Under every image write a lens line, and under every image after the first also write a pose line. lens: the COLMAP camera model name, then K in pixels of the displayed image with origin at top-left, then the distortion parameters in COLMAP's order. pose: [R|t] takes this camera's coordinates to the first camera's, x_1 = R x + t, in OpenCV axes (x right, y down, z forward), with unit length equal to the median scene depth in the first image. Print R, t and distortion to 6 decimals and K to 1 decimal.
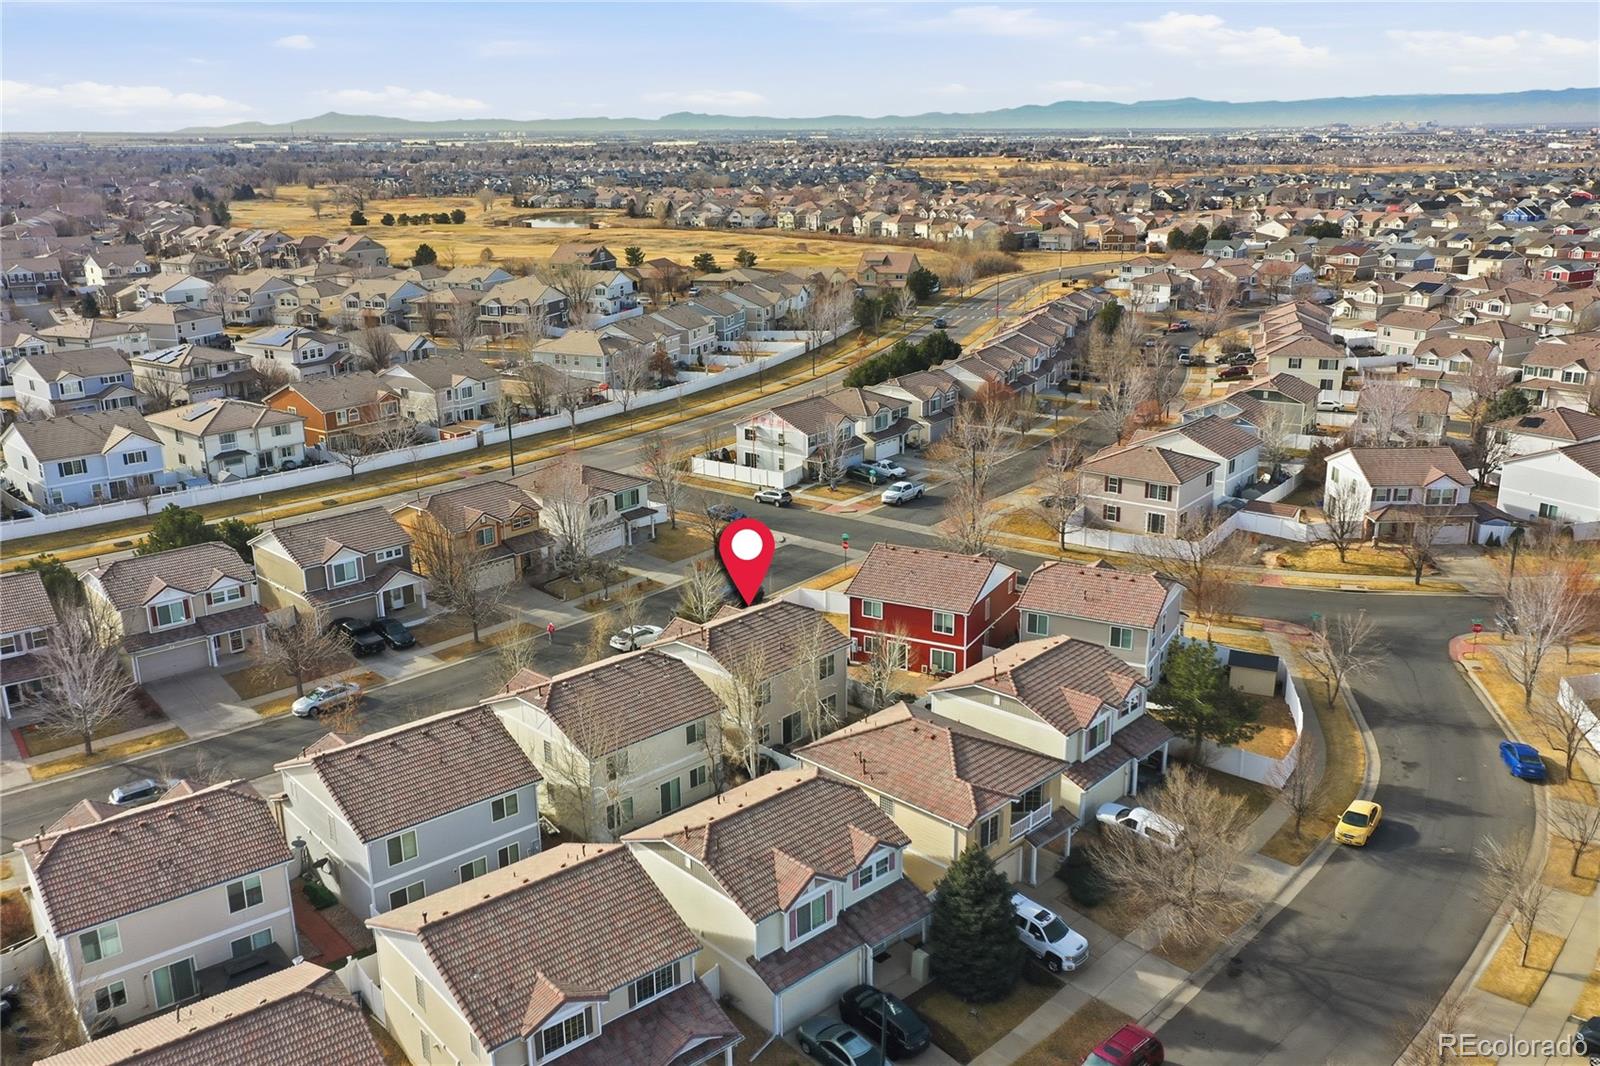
lens RADIAL K [[1336.4, 0, 800.0], [0, 1336.4, 533.0], [0, 0, 1]] dist [0.013210, 0.006196]
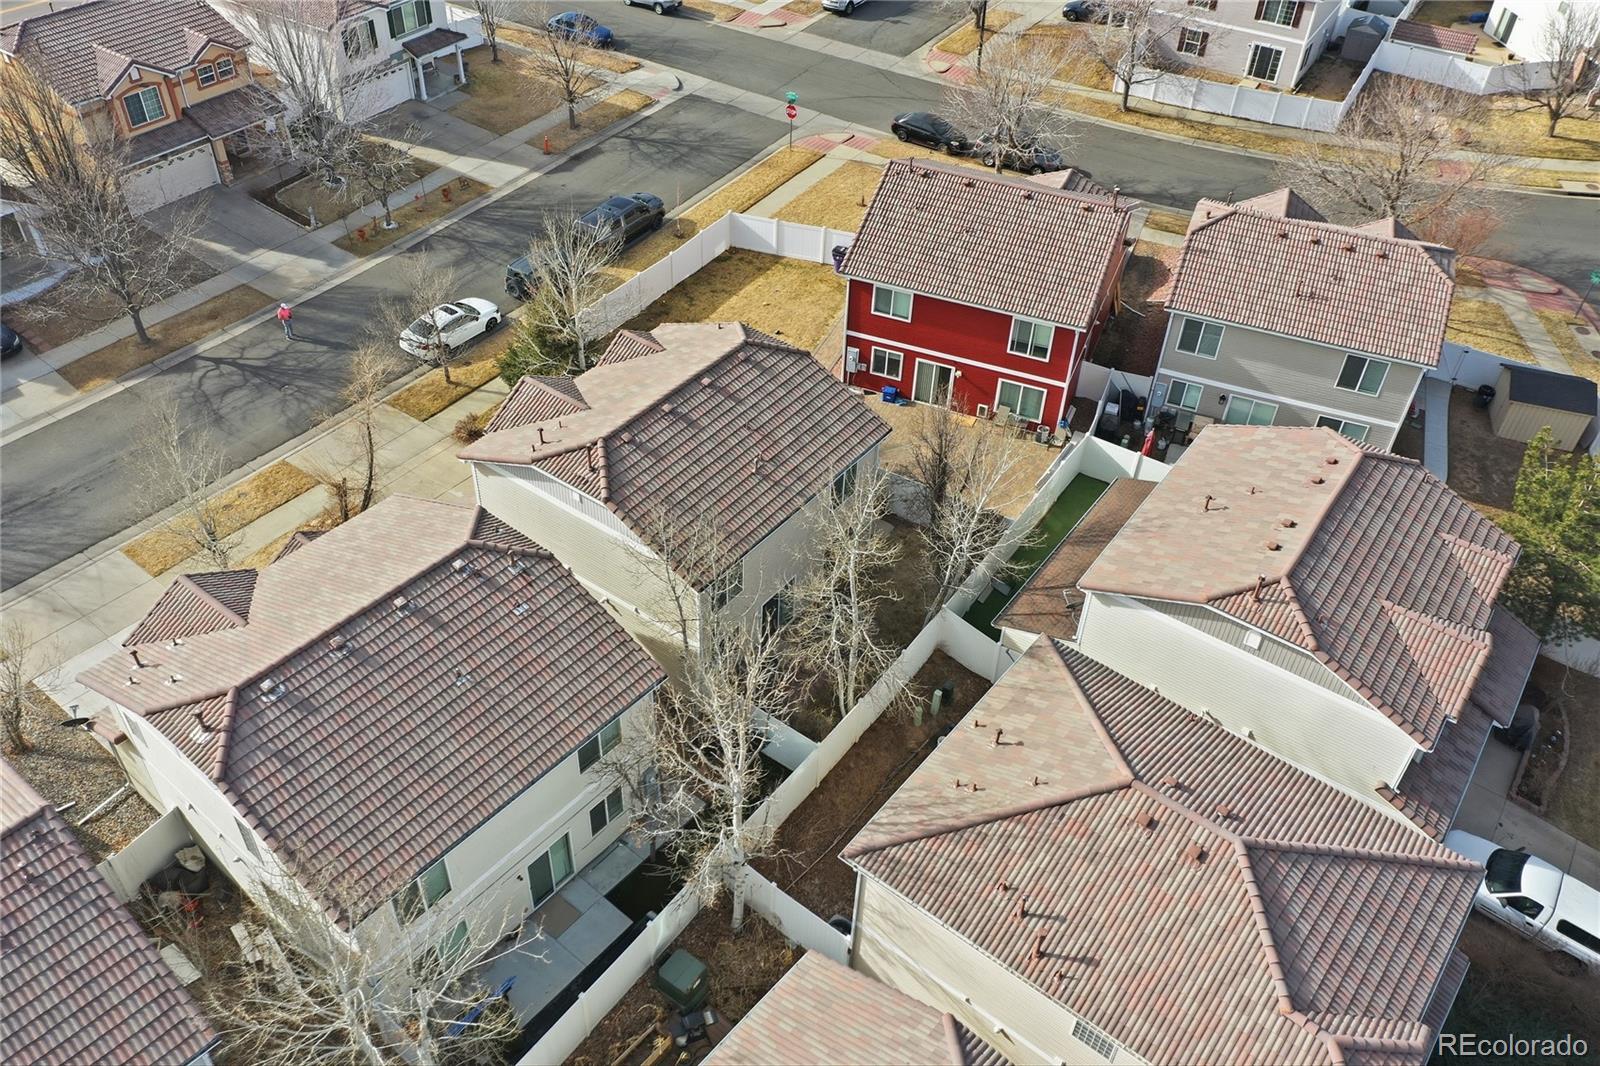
lens RADIAL K [[1275.5, 0, 800.0], [0, 1275.5, 533.0], [0, 0, 1]] dist [0.015490, 0.004264]
pose [[0.992315, -0.038579, 0.117566, -0.031872], [-0.013755, 0.909868, 0.414670, -0.048677], [-0.122967, -0.413100, 0.902345, 0.346615]]
